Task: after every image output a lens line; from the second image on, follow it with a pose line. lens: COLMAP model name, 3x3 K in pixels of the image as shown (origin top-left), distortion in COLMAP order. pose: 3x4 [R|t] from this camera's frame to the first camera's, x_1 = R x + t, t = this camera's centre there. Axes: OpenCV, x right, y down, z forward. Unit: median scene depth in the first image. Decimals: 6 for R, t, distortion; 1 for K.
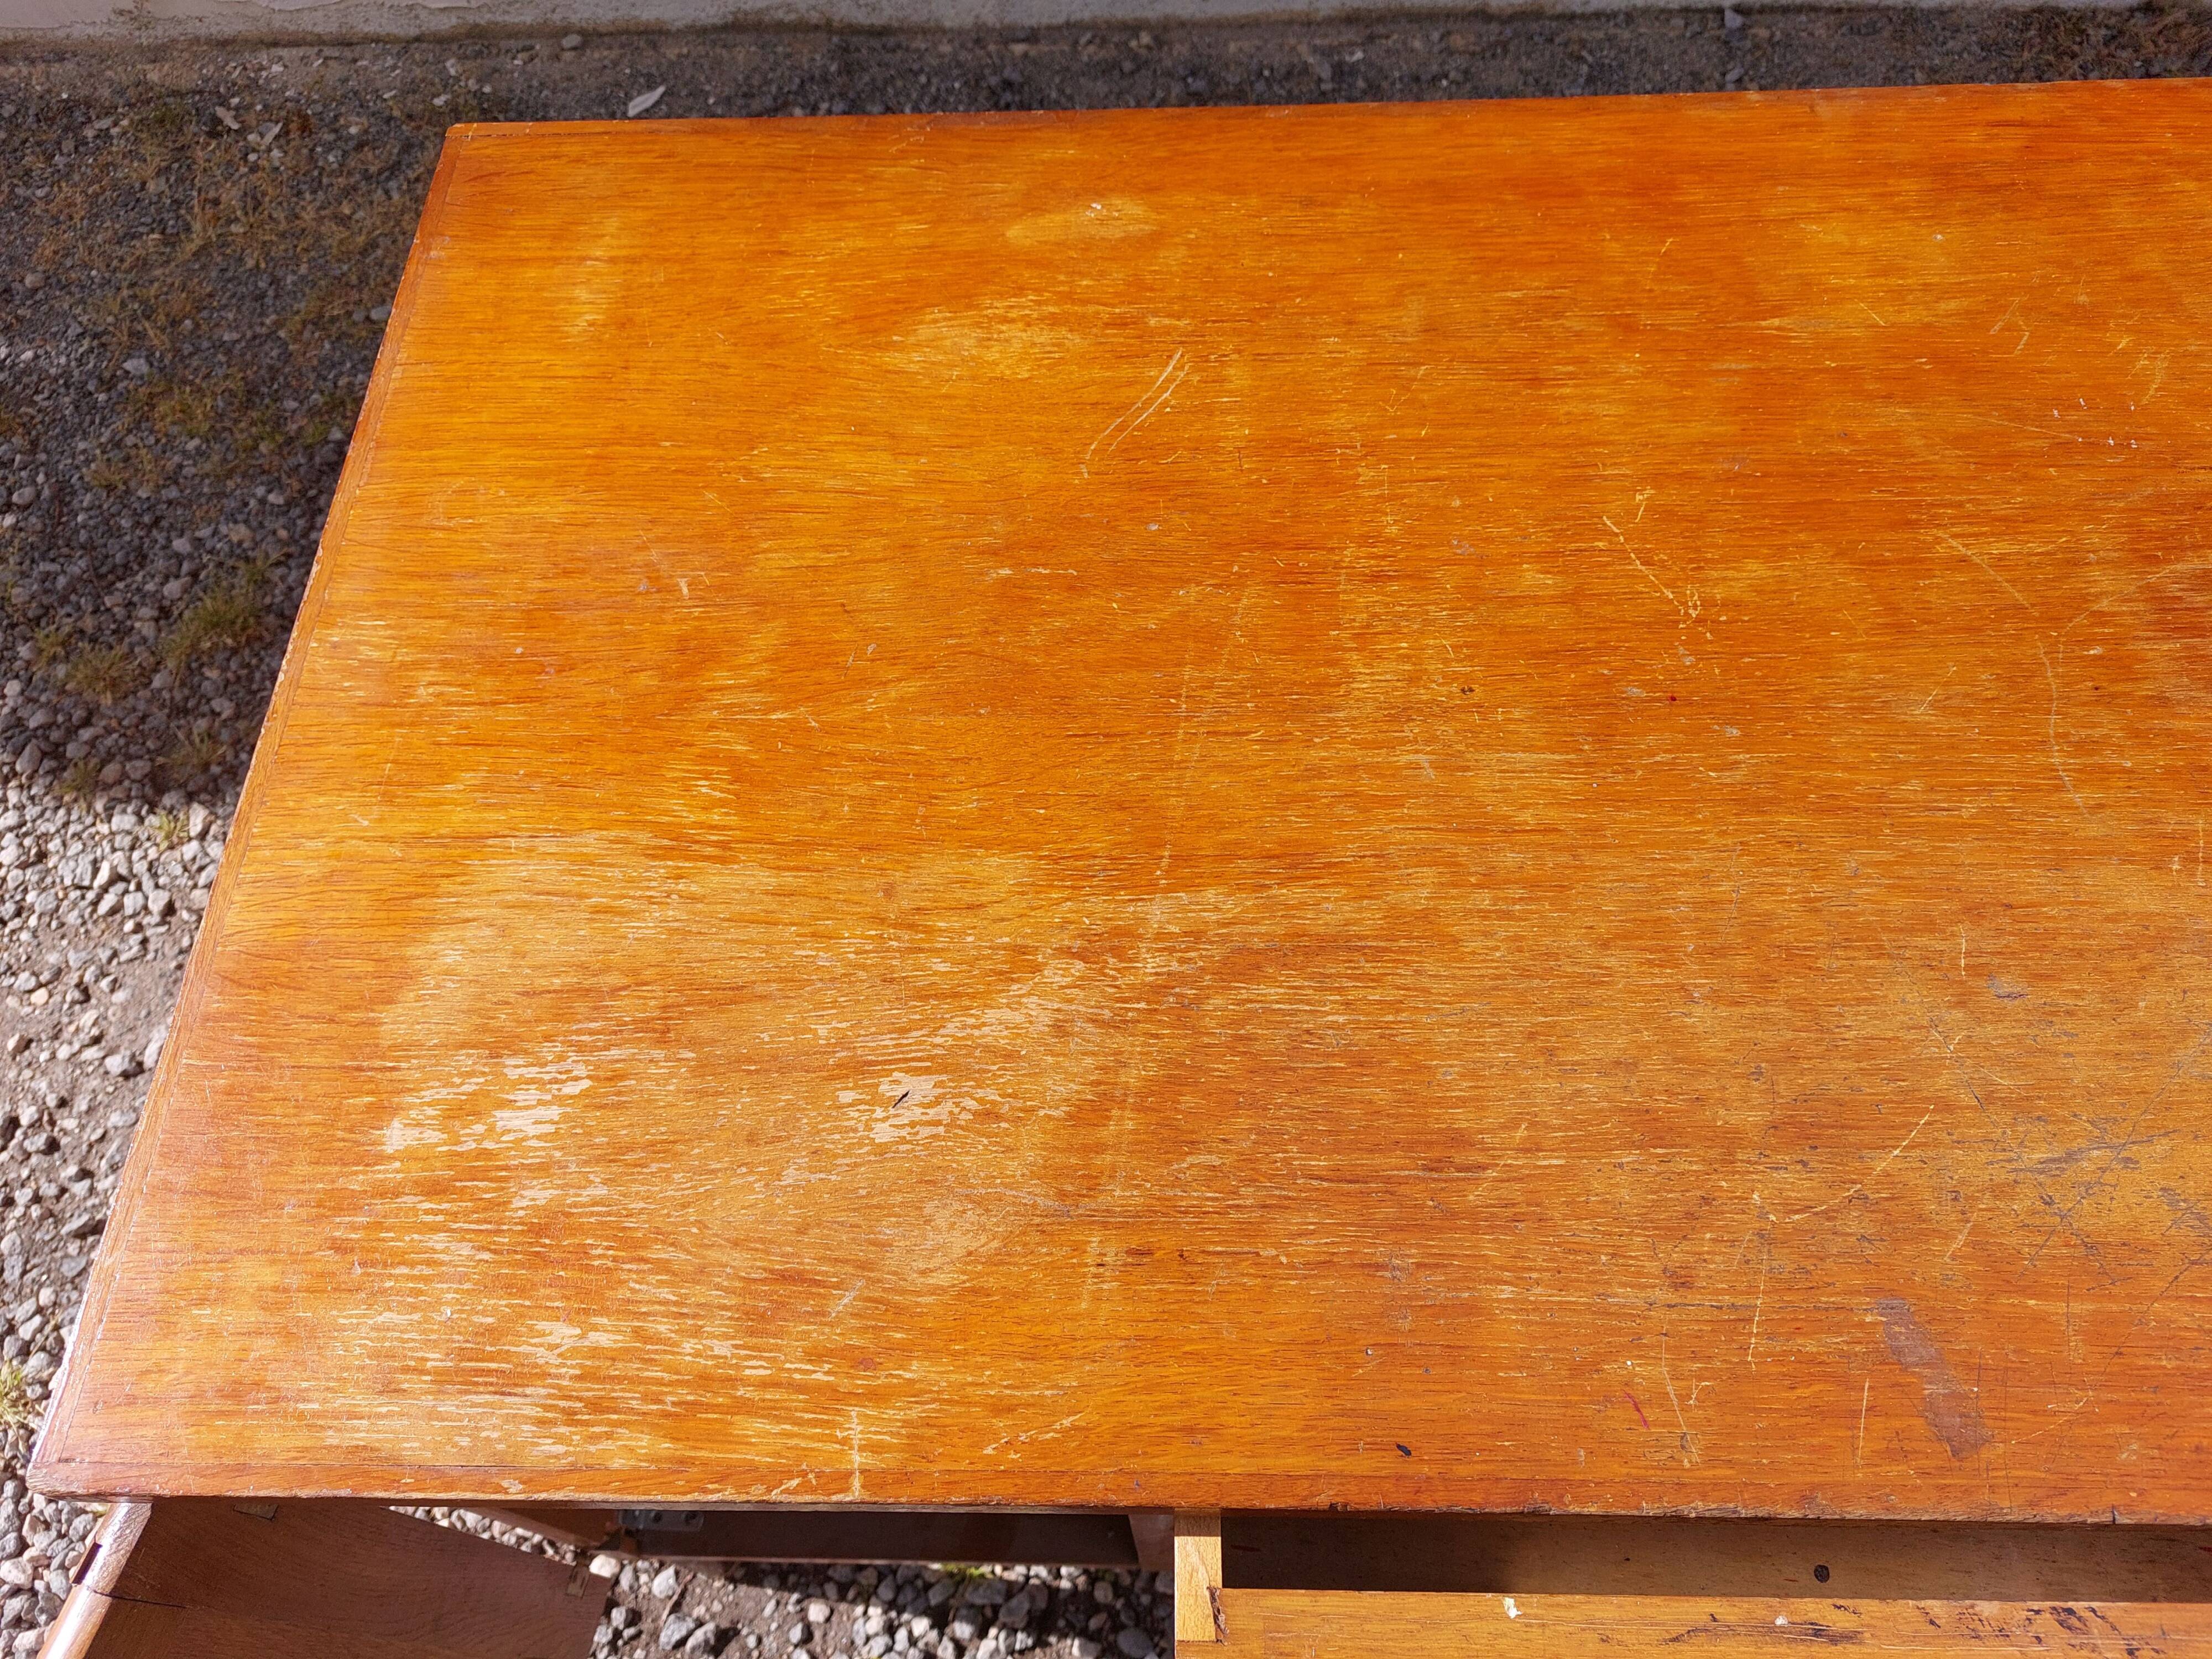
lens RADIAL K [[1613.8, 0, 1086.5], [0, 1613.8, 834.5], [0, 0, 1]] dist [0.040595, -0.036790]
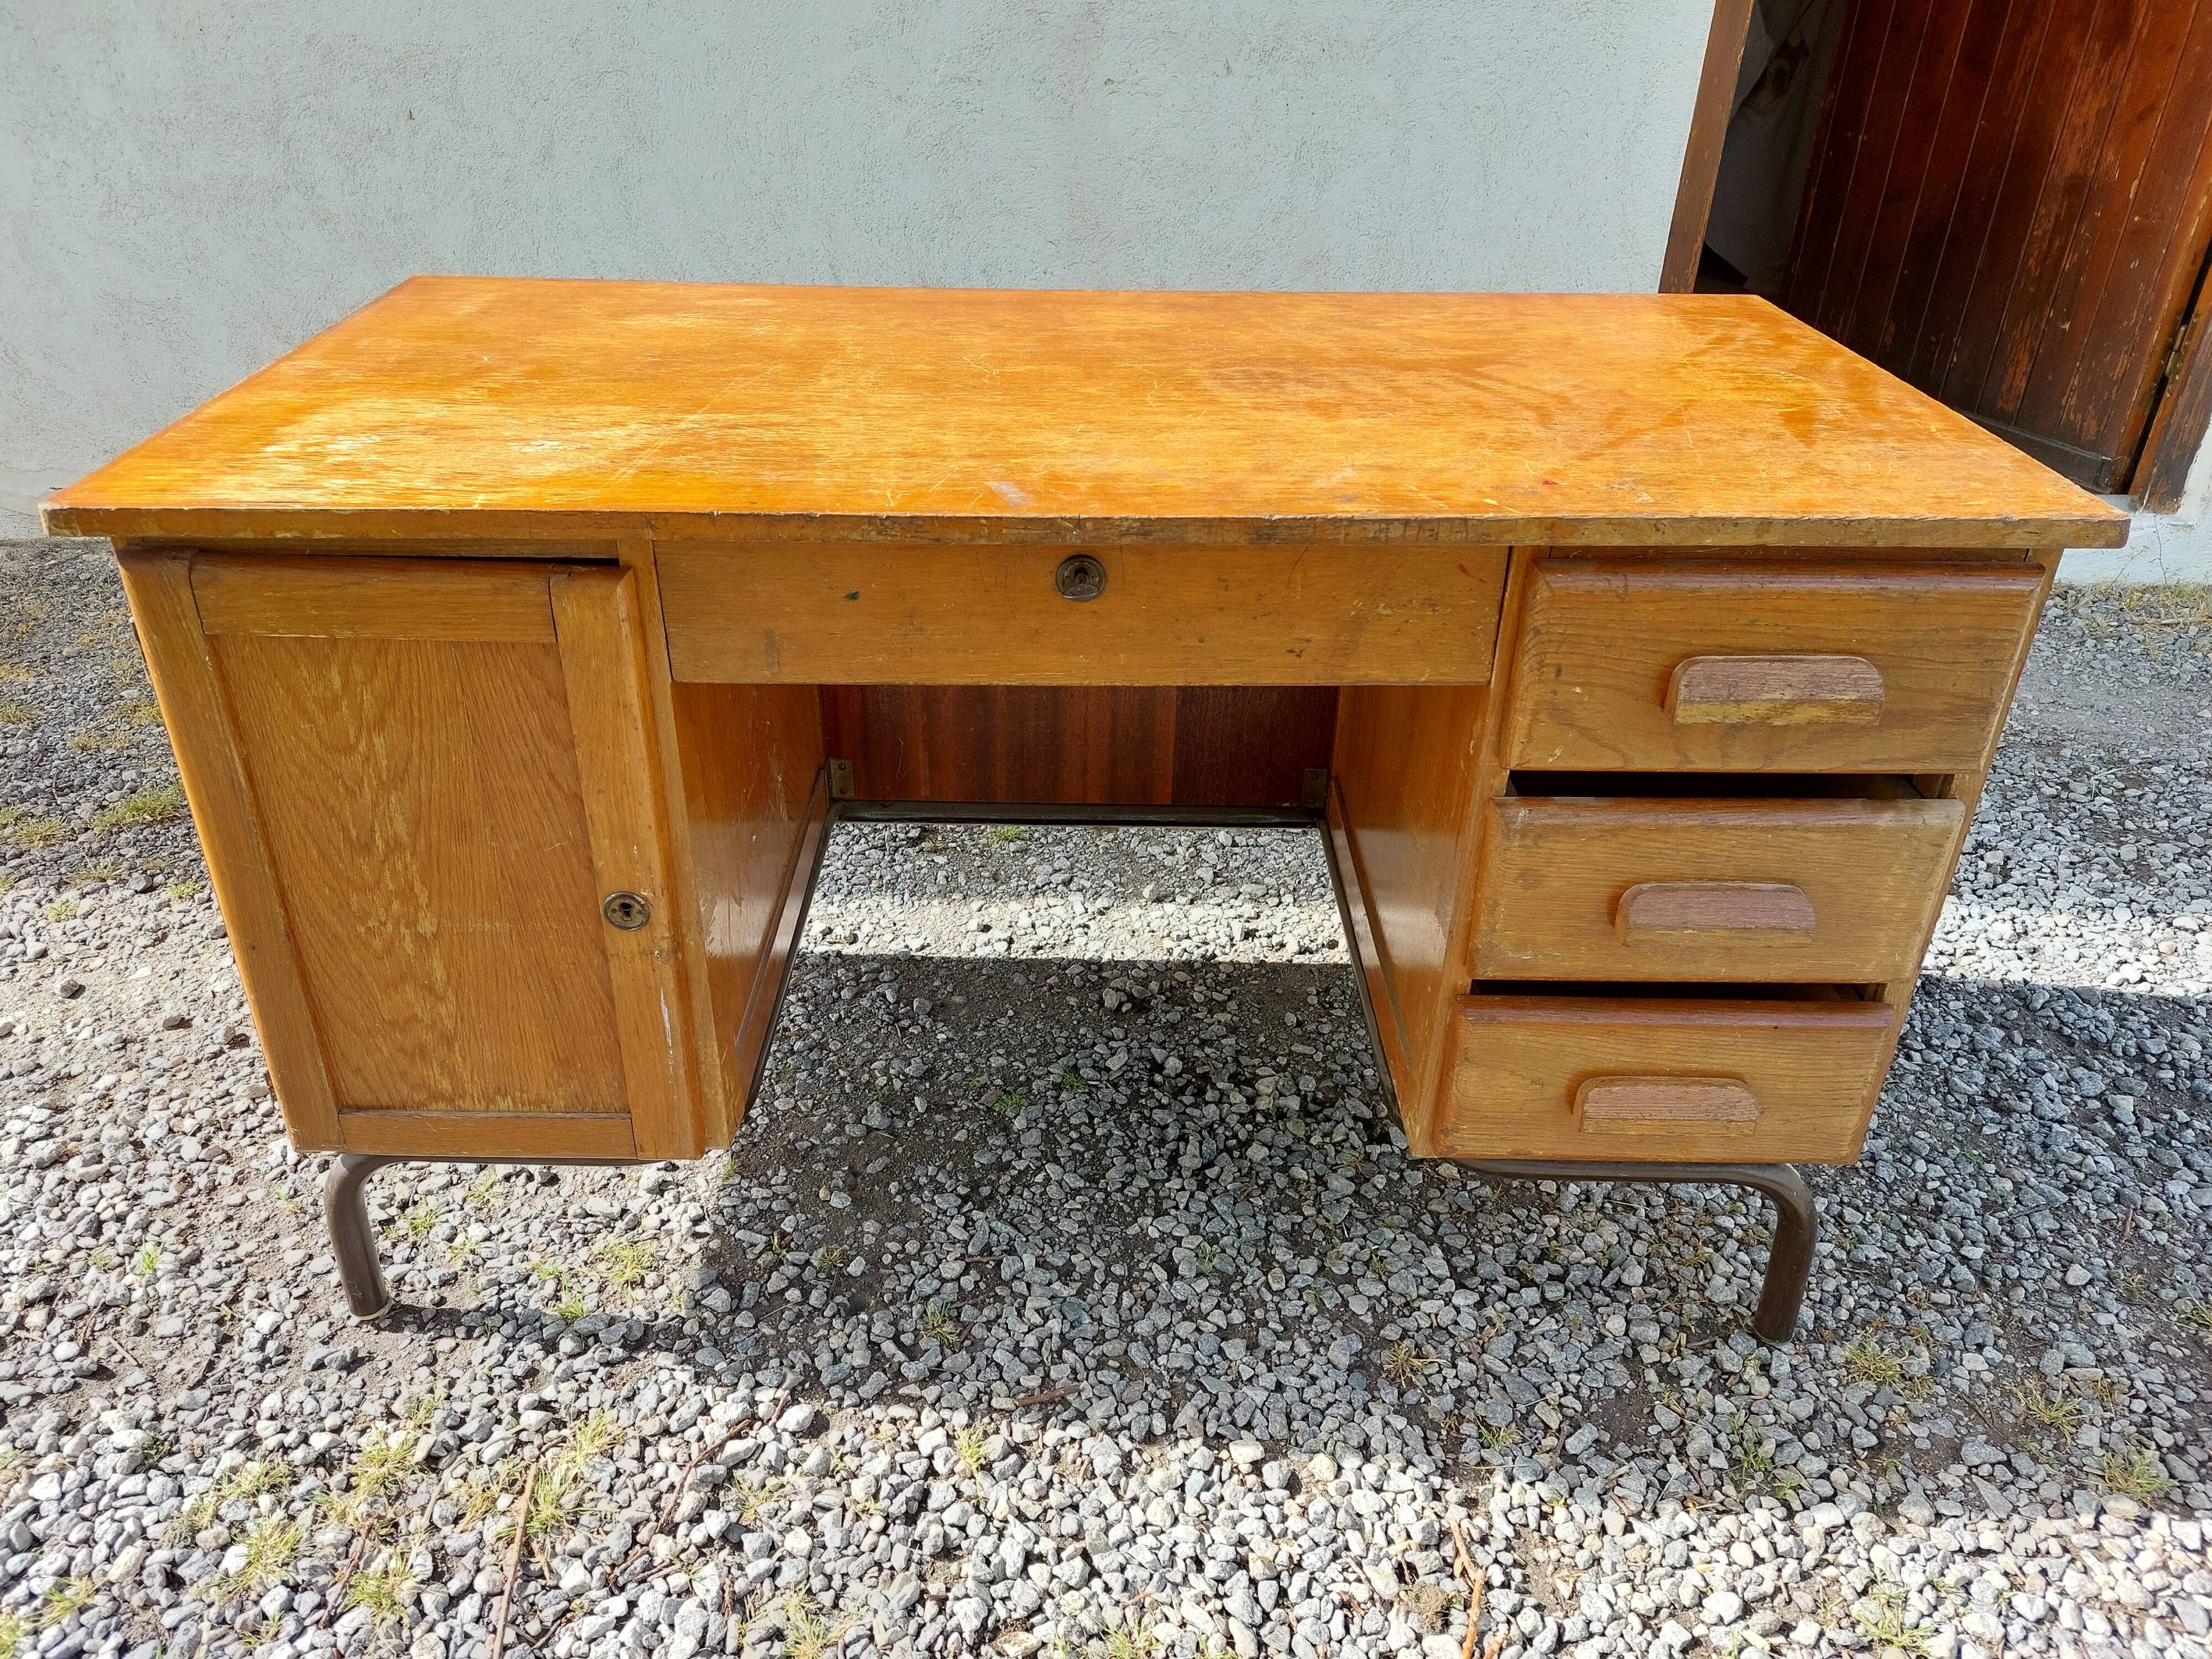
lens RADIAL K [[1613.8, 0, 1075.6], [0, 1613.8, 828.2], [0, 0, 1]] dist [0.040595, -0.036790]
pose [[0.997991, 0.043516, 0.046042, 0.401958], [-0.013734, 0.858088, -0.513318, 1.357474], [-0.061846, 0.511655, 0.856962, -0.431527]]
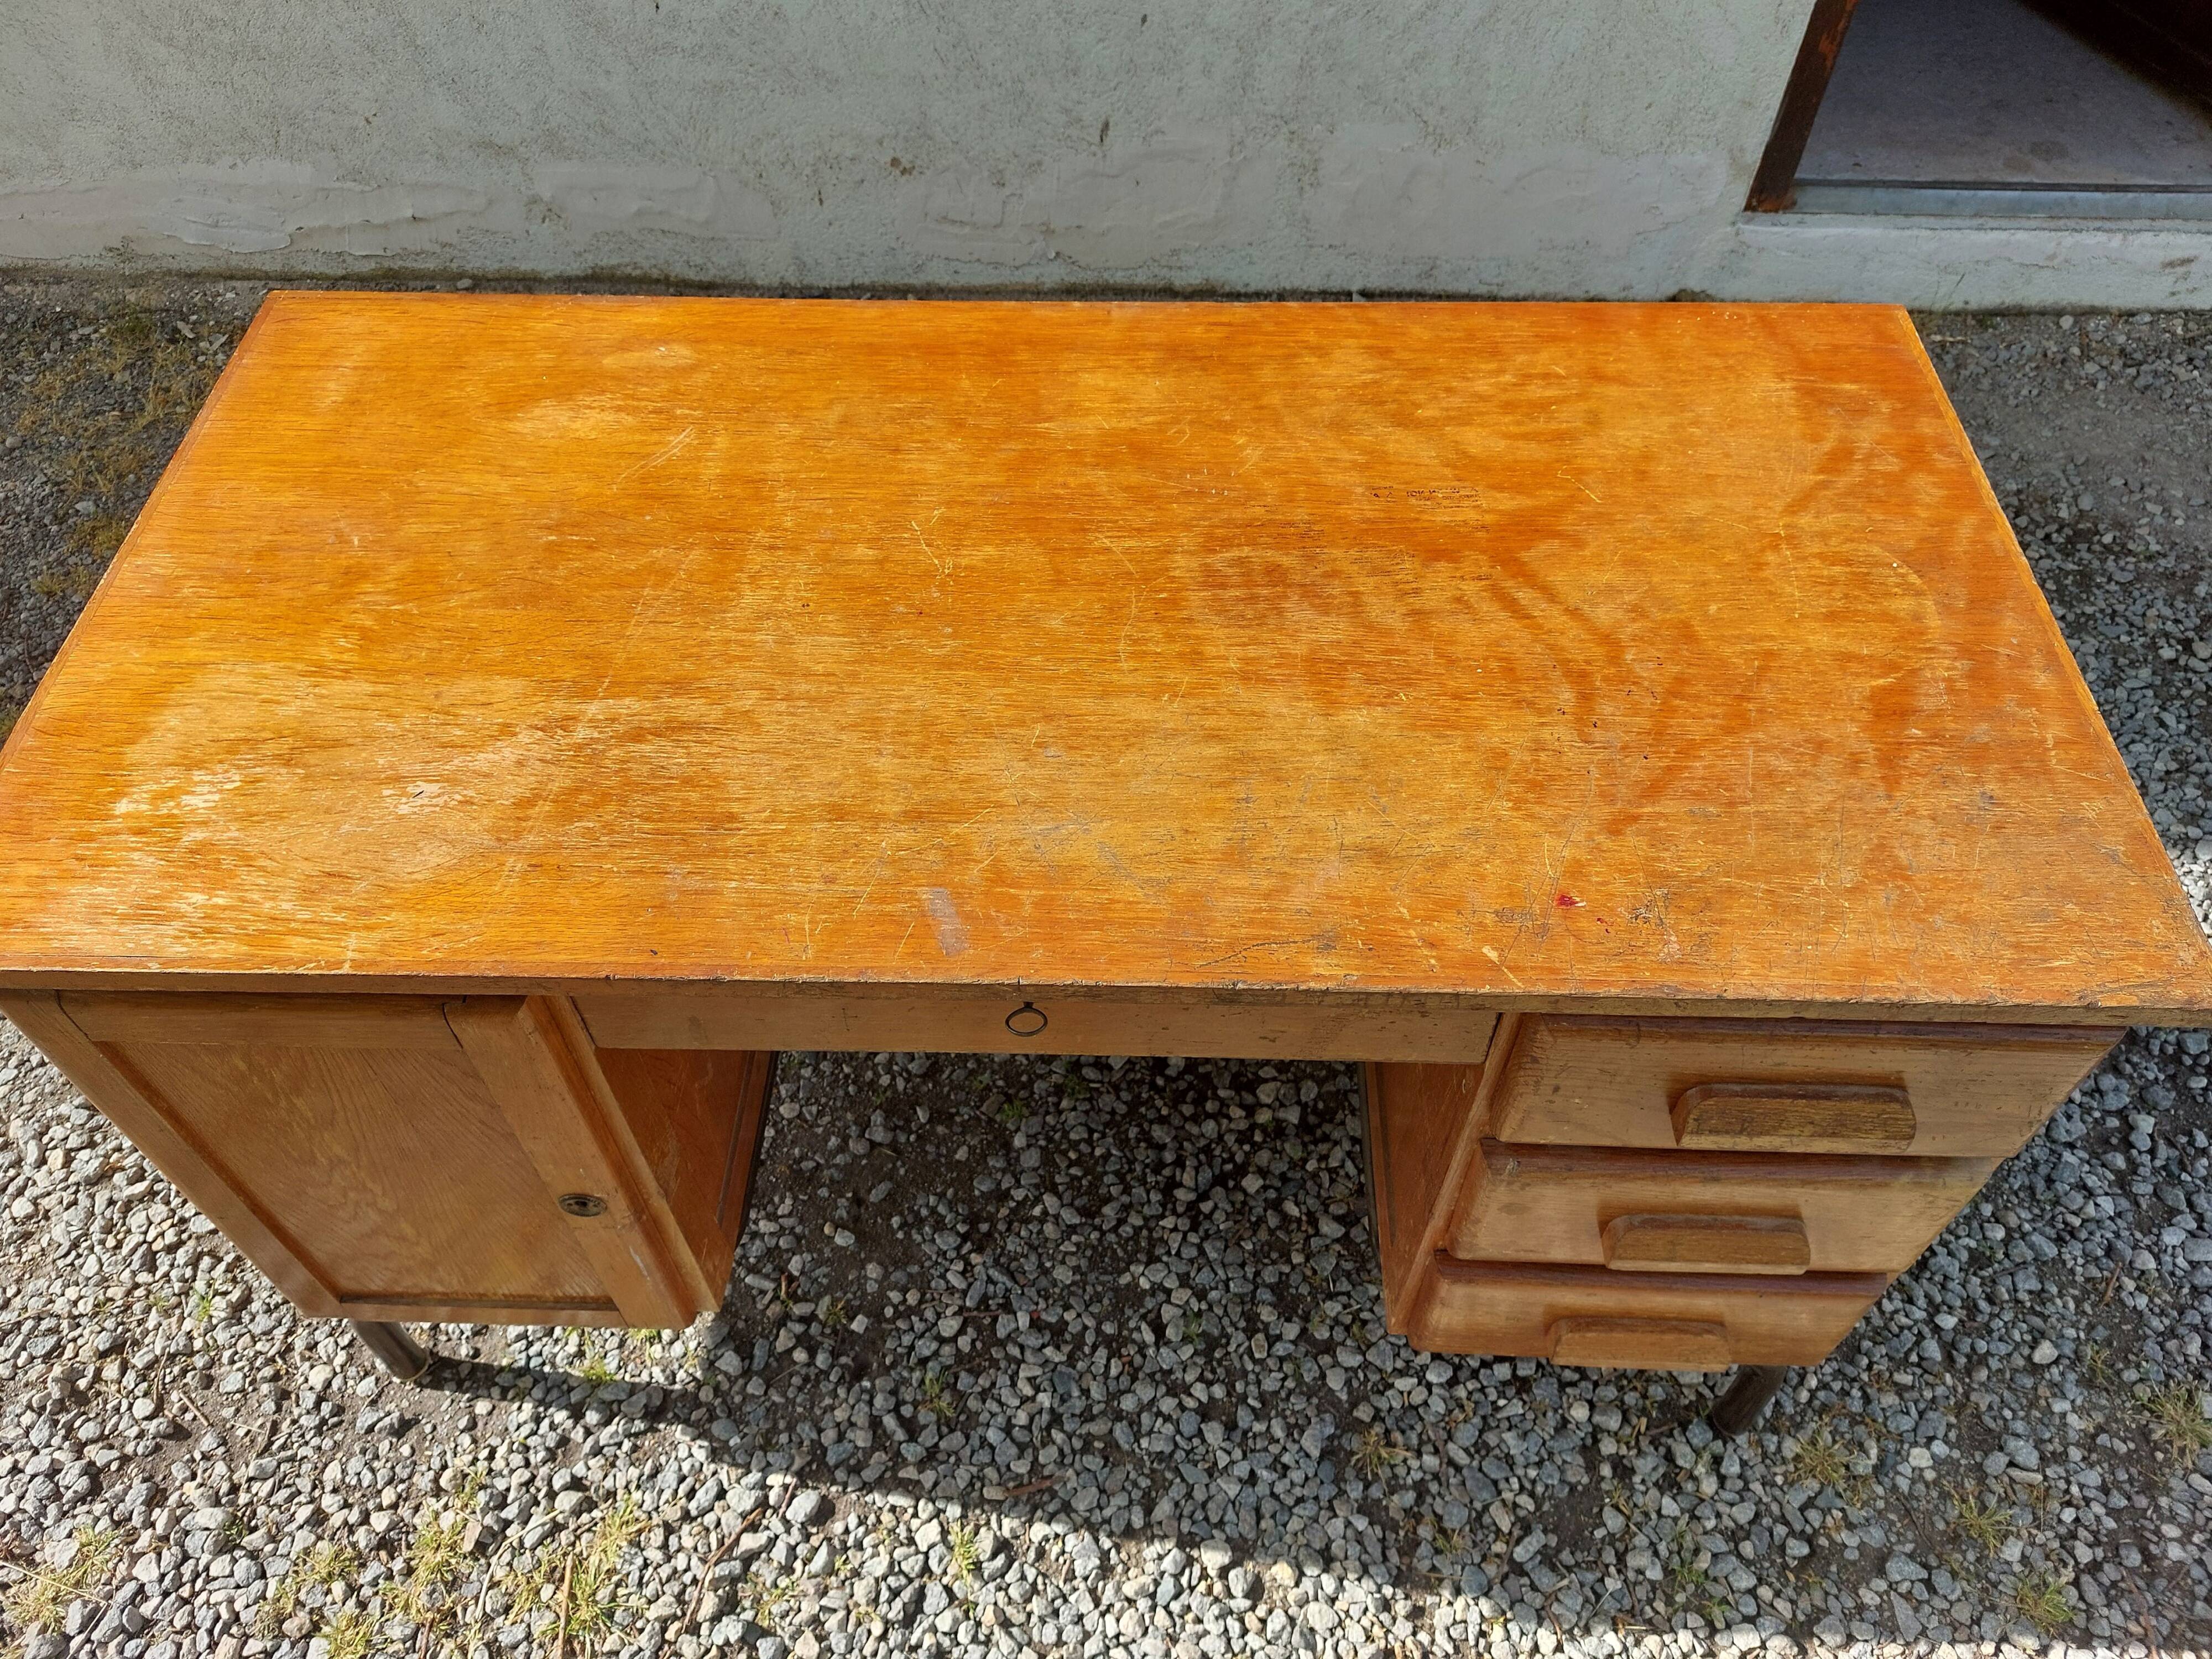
lens RADIAL K [[1613.8, 0, 1083.6], [0, 1613.8, 842.2], [0, 0, 1]] dist [0.040595, -0.036790]
pose [[0.999375, 0.030745, 0.017431, 0.491682], [-0.027661, 0.987413, -0.155725, 0.402675], [-0.021999, 0.155145, 0.987647, -0.629808]]
